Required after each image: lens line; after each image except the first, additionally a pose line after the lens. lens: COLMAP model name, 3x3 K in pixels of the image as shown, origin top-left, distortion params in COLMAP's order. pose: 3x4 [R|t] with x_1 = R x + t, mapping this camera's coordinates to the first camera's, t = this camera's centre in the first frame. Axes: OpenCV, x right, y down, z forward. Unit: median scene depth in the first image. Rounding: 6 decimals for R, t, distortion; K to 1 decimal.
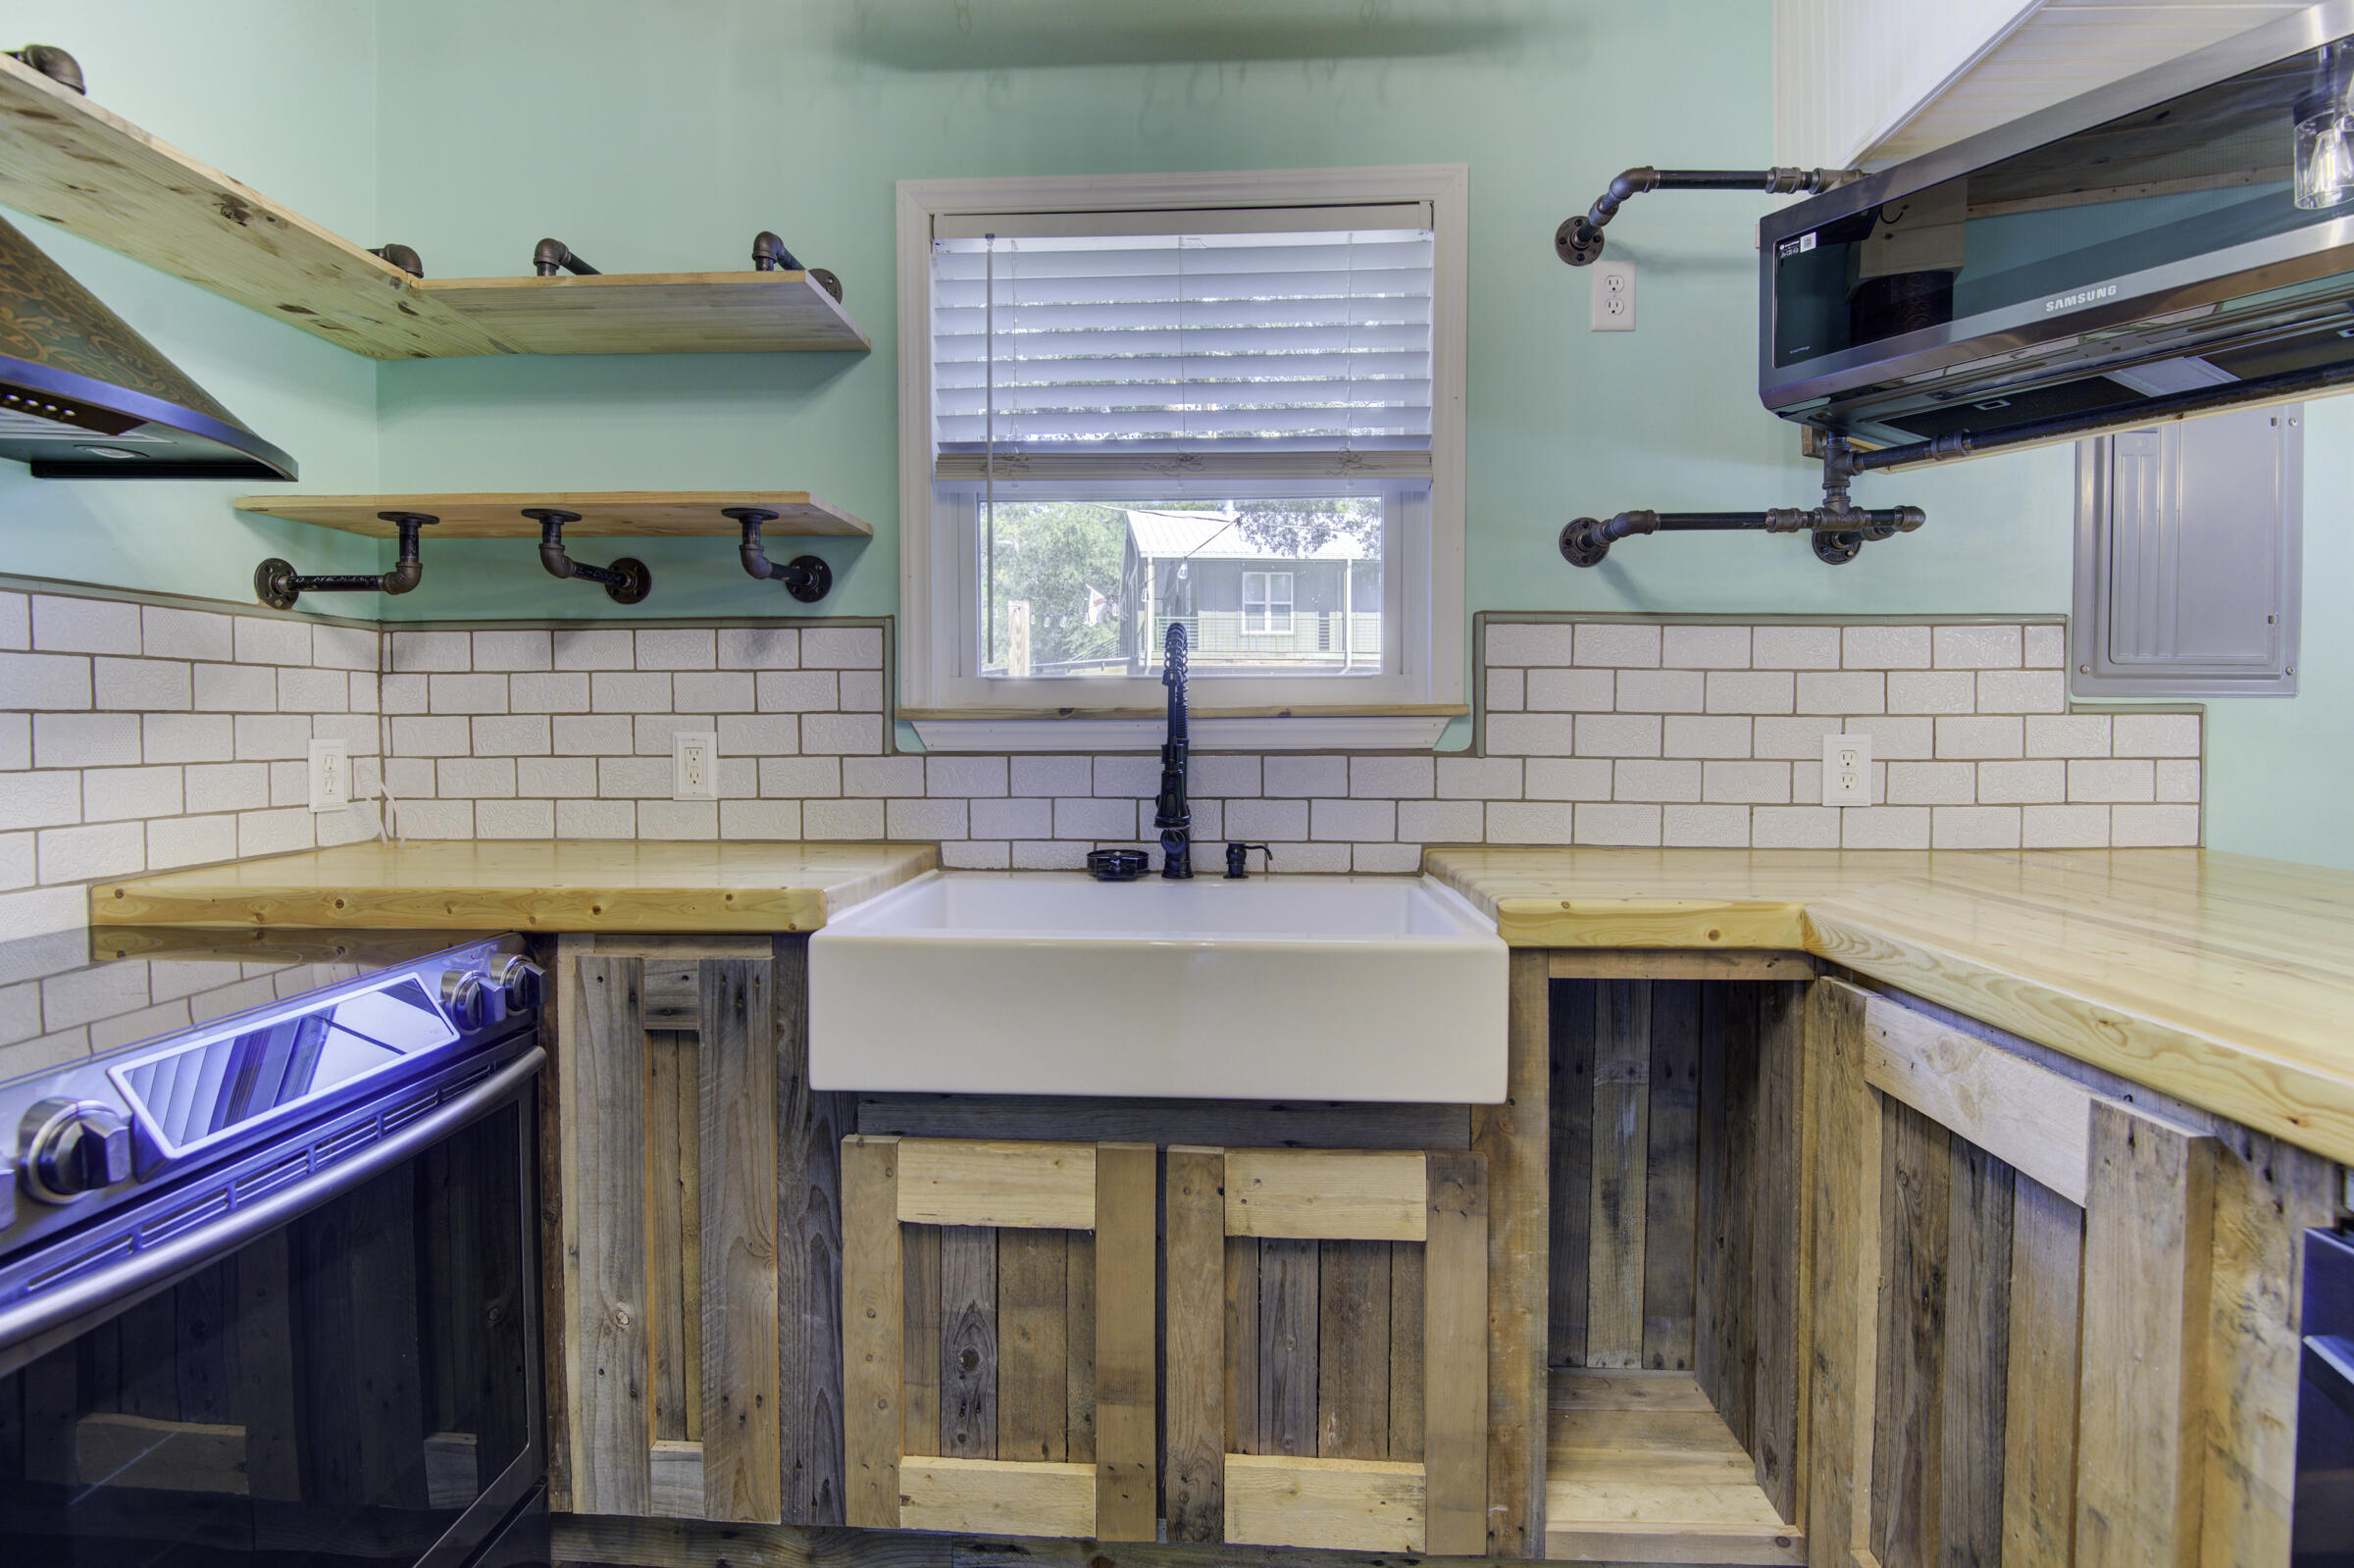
lens RADIAL K [[1111.1, 0, 1175.3], [0, 1111.1, 746.9], [0, 0, 1]] dist [0.010630, -0.022814]
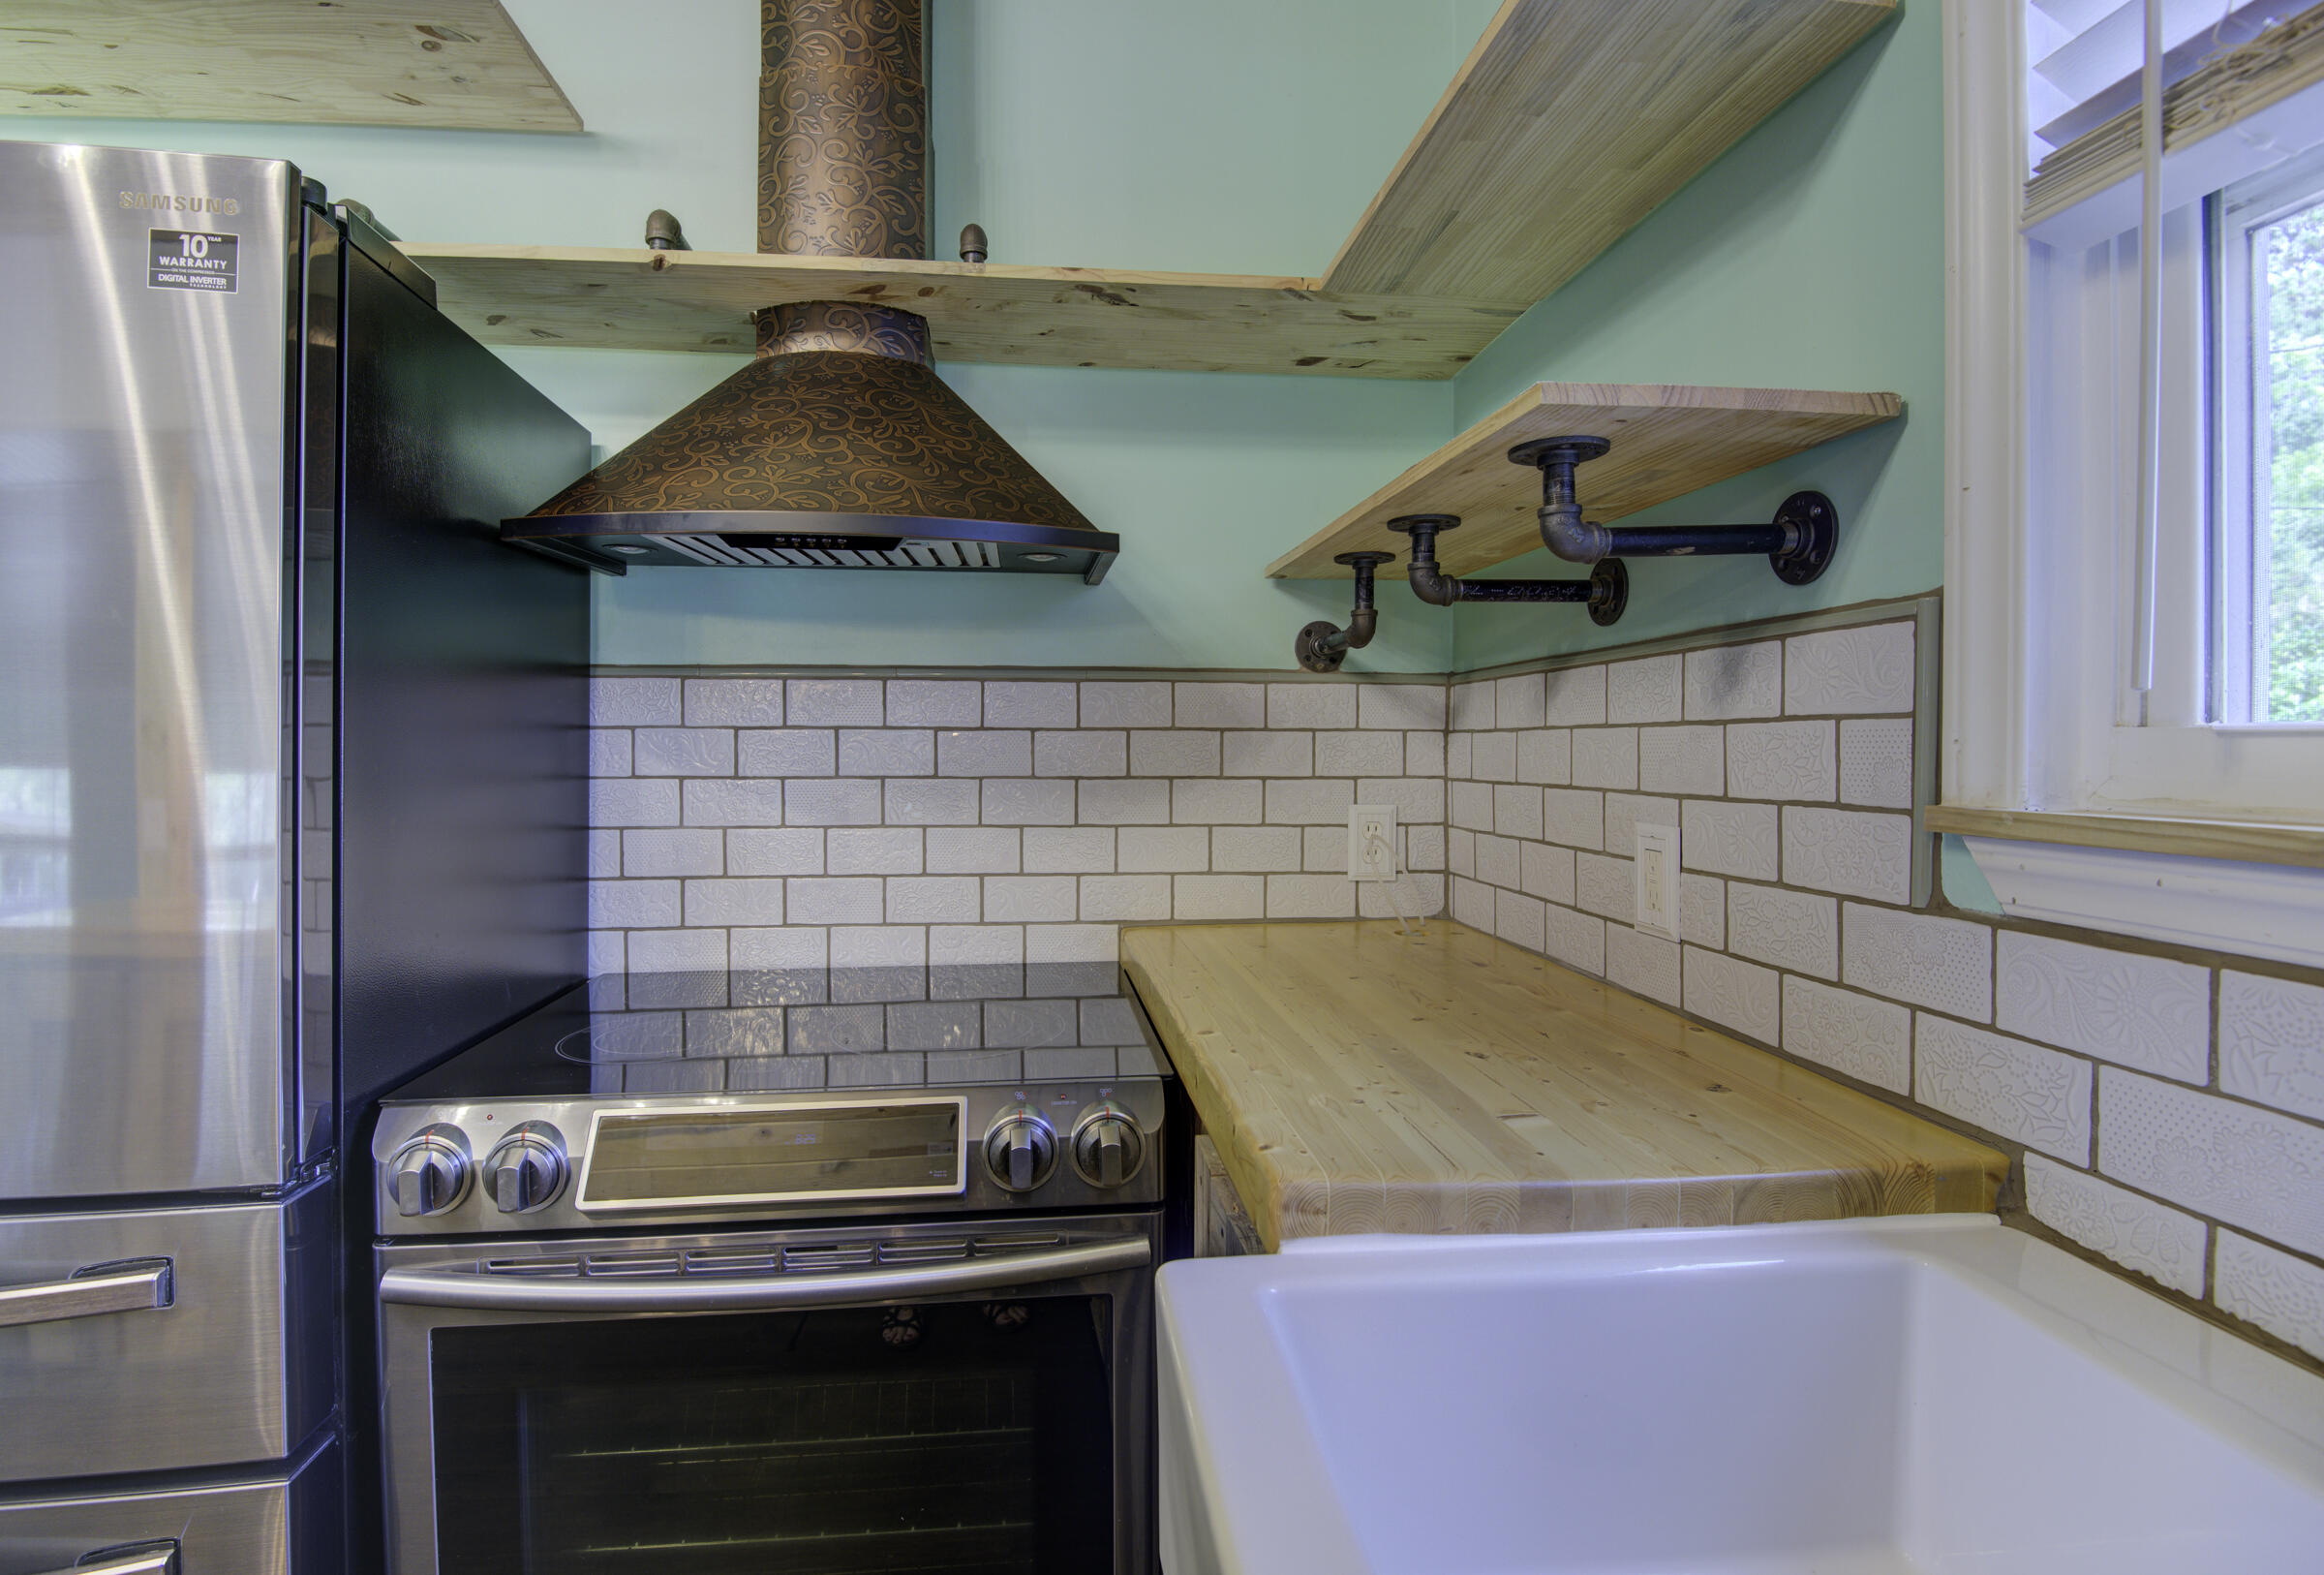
lens RADIAL K [[1088.7, 0, 1136.1], [0, 1088.7, 766.3], [0, 0, 1]] dist [0.027334, -0.031248]
pose [[0.154798, 0.021540, -0.987711, 0.129772], [-0.024068, 0.999548, 0.018026, -0.054579], [0.987653, 0.020982, 0.155246, 0.693000]]
